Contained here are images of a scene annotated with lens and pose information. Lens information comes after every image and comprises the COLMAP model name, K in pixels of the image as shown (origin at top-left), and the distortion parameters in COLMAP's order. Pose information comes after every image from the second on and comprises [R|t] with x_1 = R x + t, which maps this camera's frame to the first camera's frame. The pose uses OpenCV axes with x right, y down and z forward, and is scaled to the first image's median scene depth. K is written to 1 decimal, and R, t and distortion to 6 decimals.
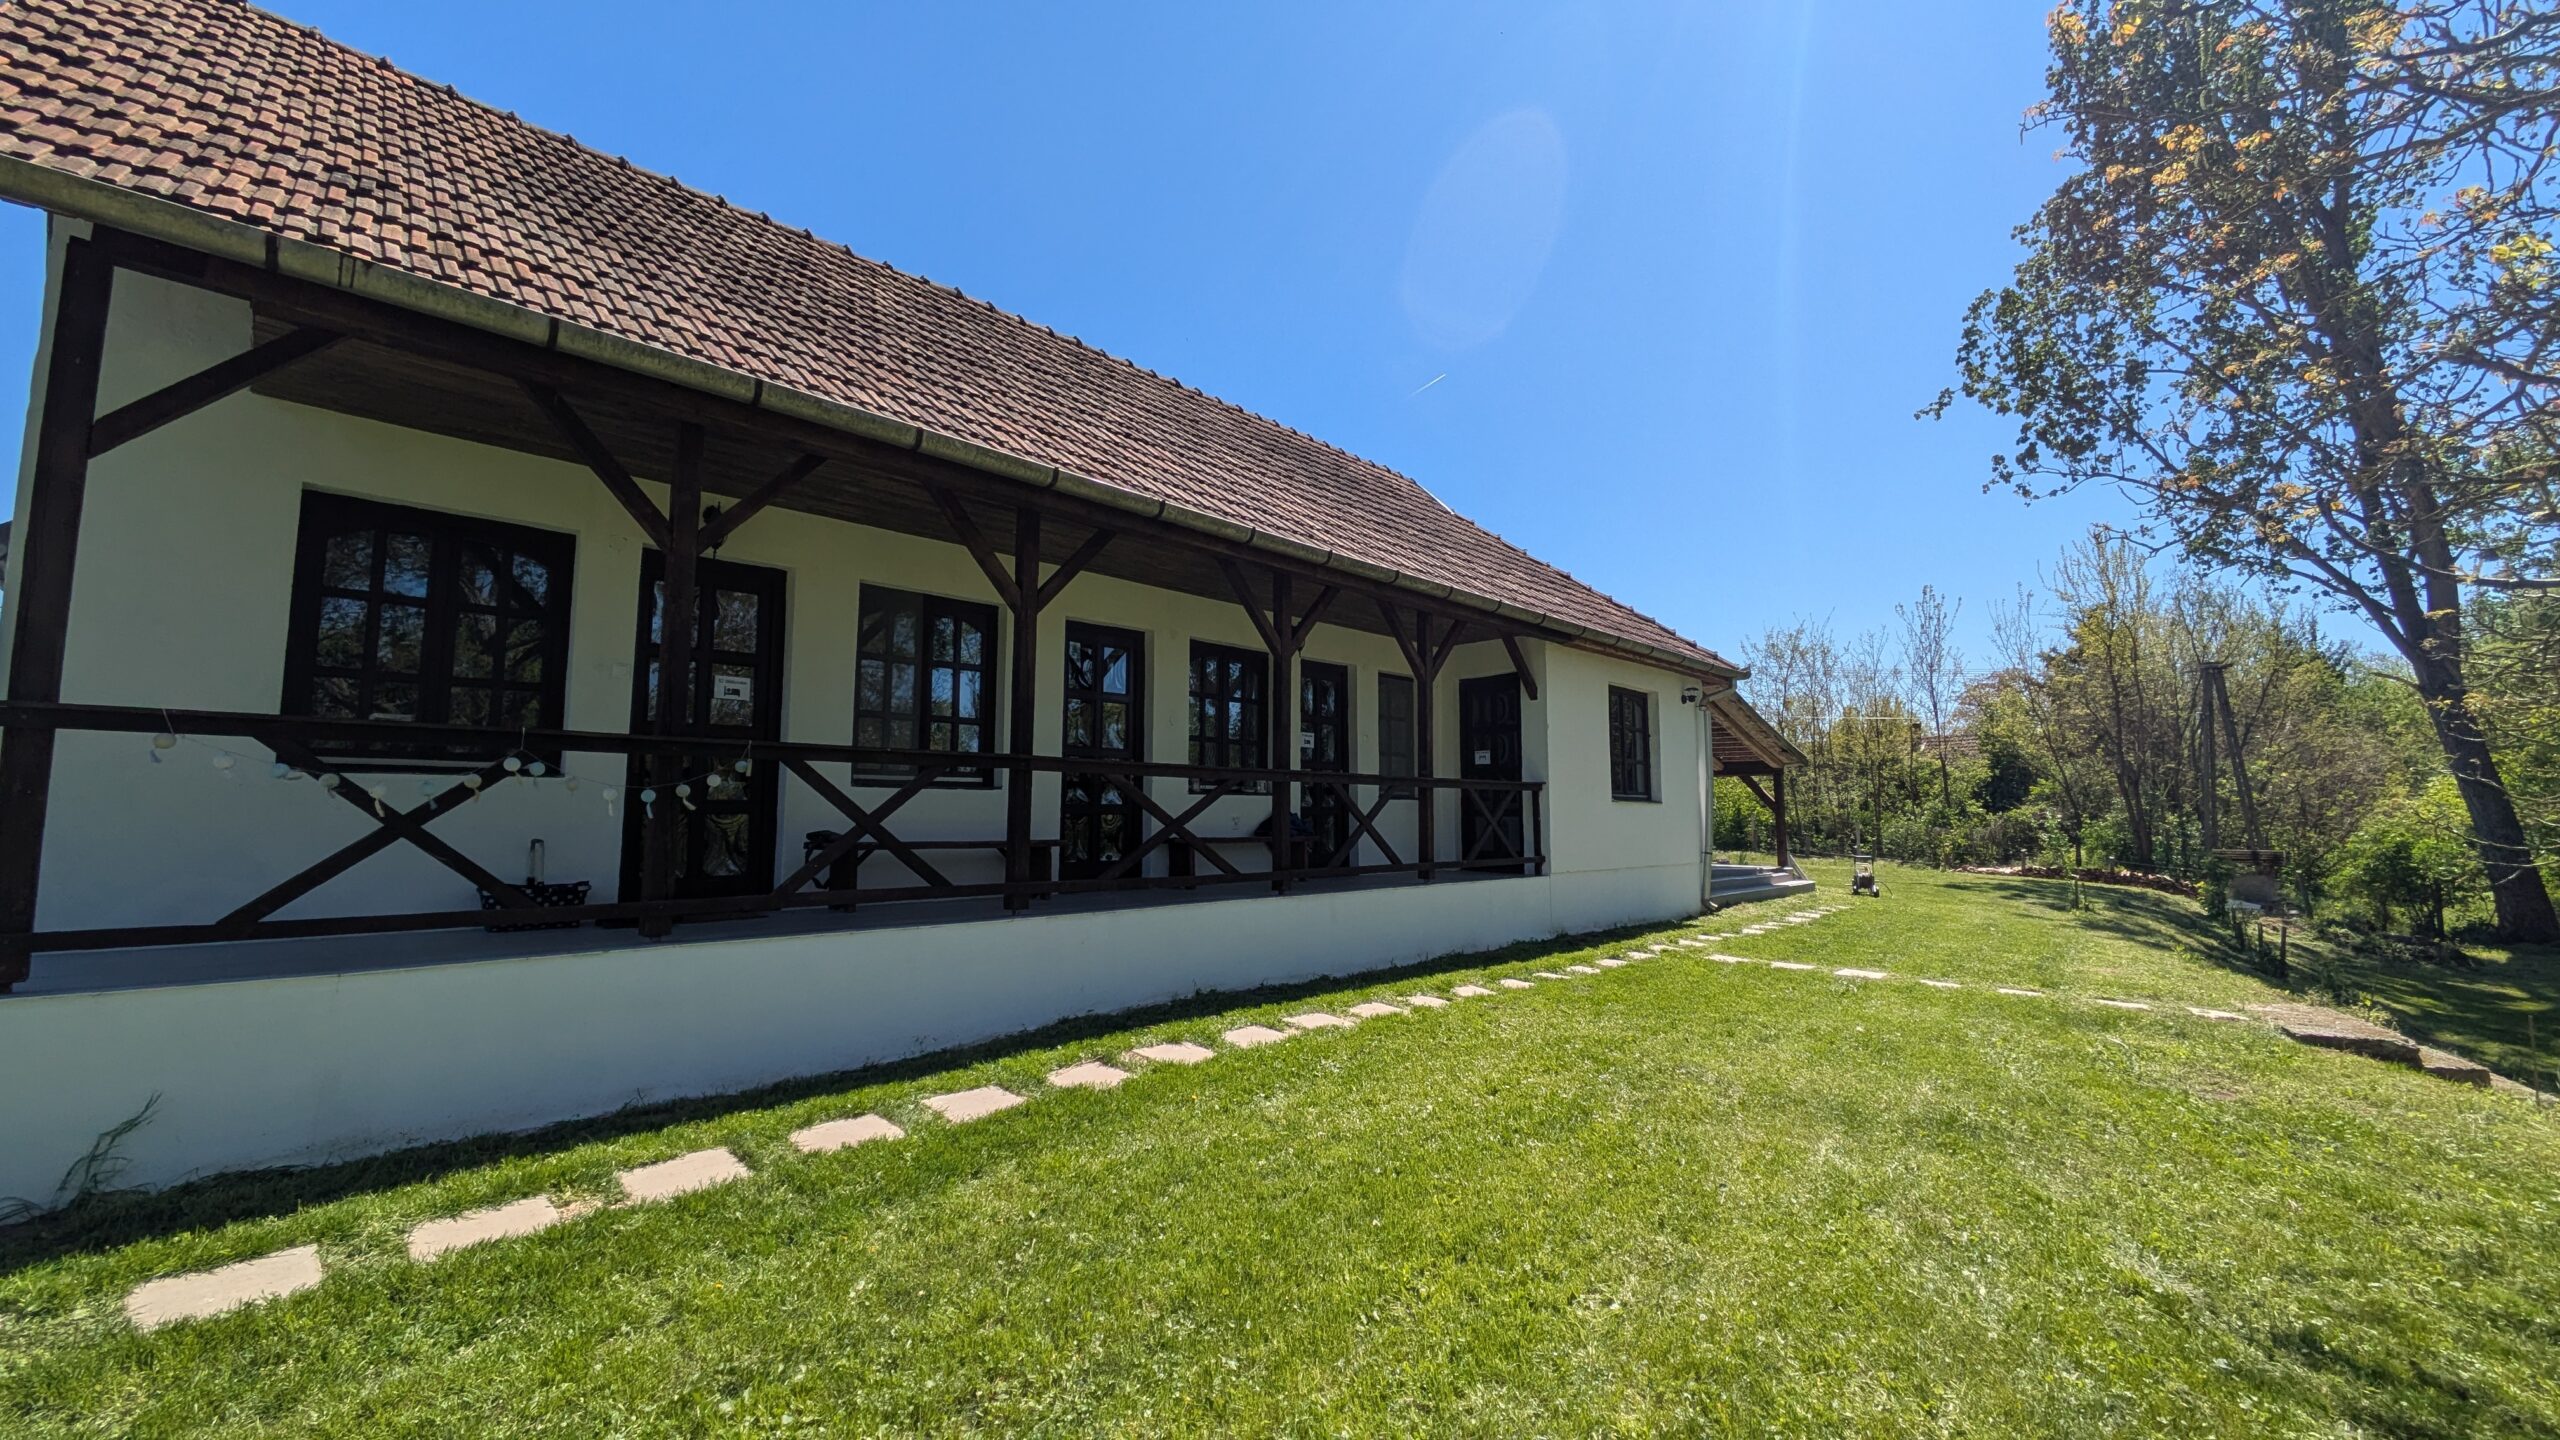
lens RADIAL K [[1001.4, 0, 1281.0], [0, 1001.4, 718.3], [0, 0, 1]] dist [0.001381, 0.000102]
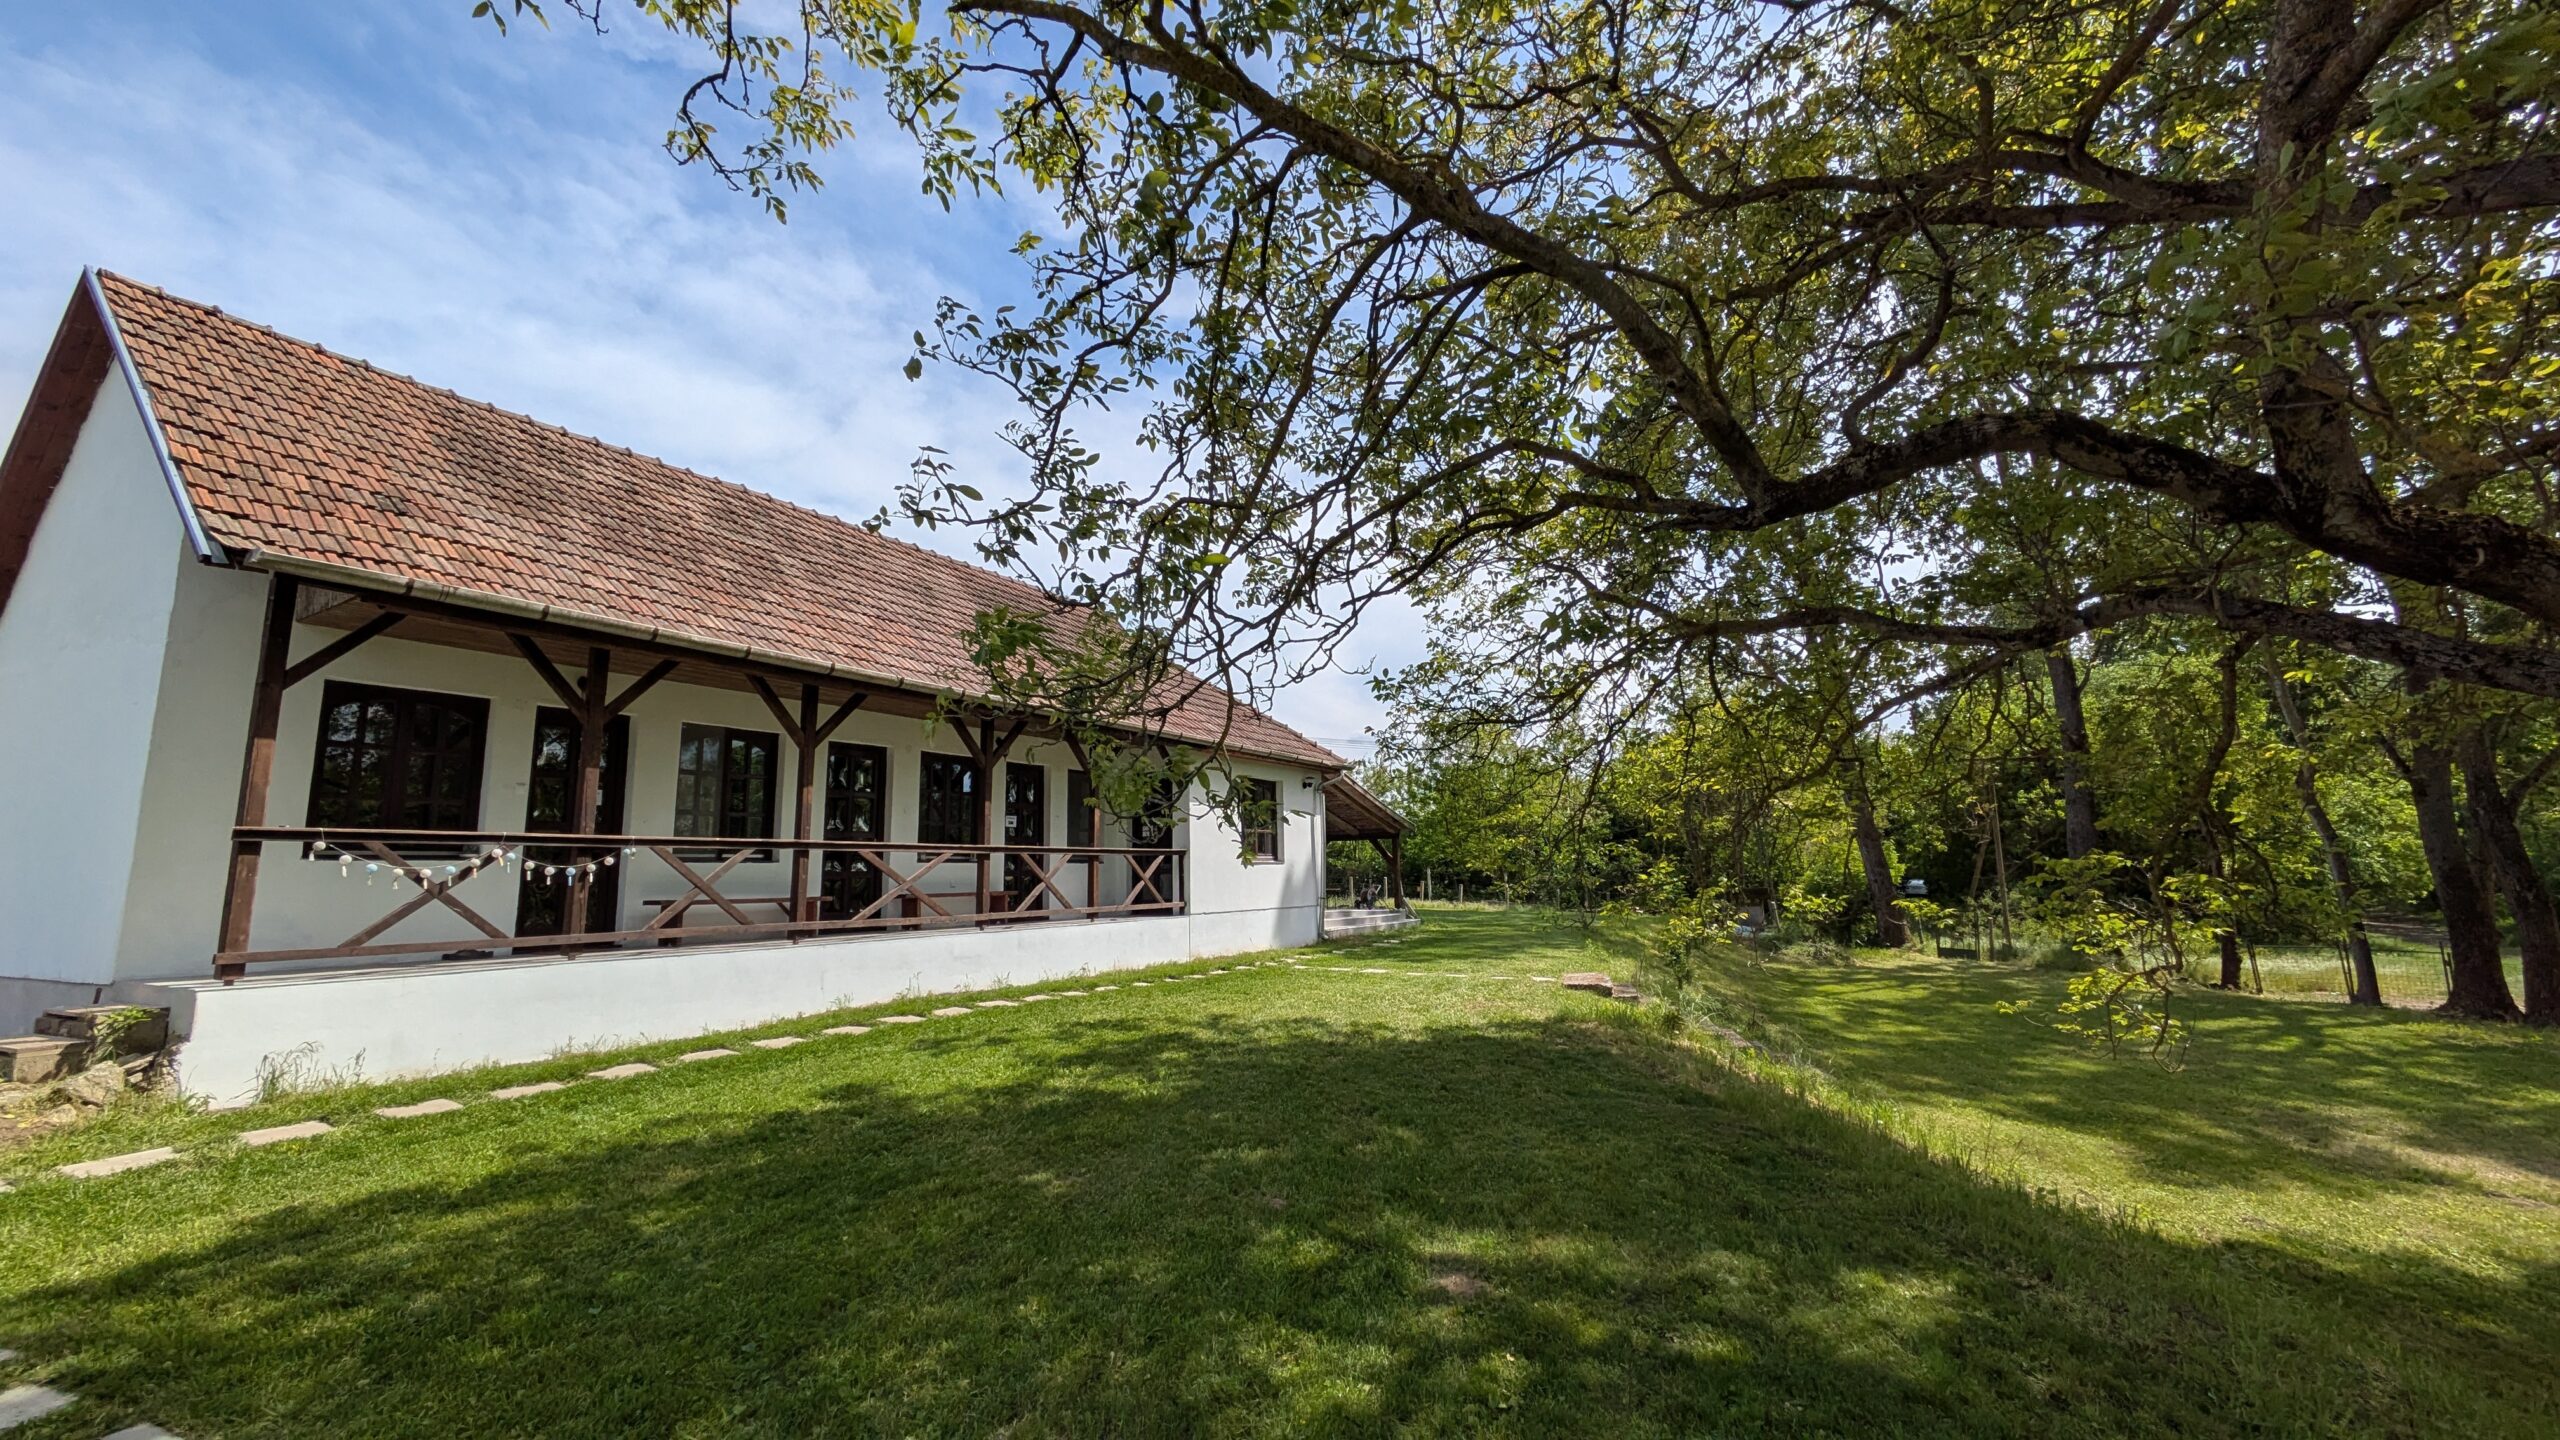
lens RADIAL K [[1001.4, 0, 1280.5], [0, 1001.4, 719.3], [0, 0, 1]] dist [0.001381, 0.000102]
pose [[0.968061, 0.011179, 0.250465, 0.060123], [0.005104, 0.997920, -0.064267, -0.044849], [-0.250662, 0.063492, 0.965990, -0.667092]]
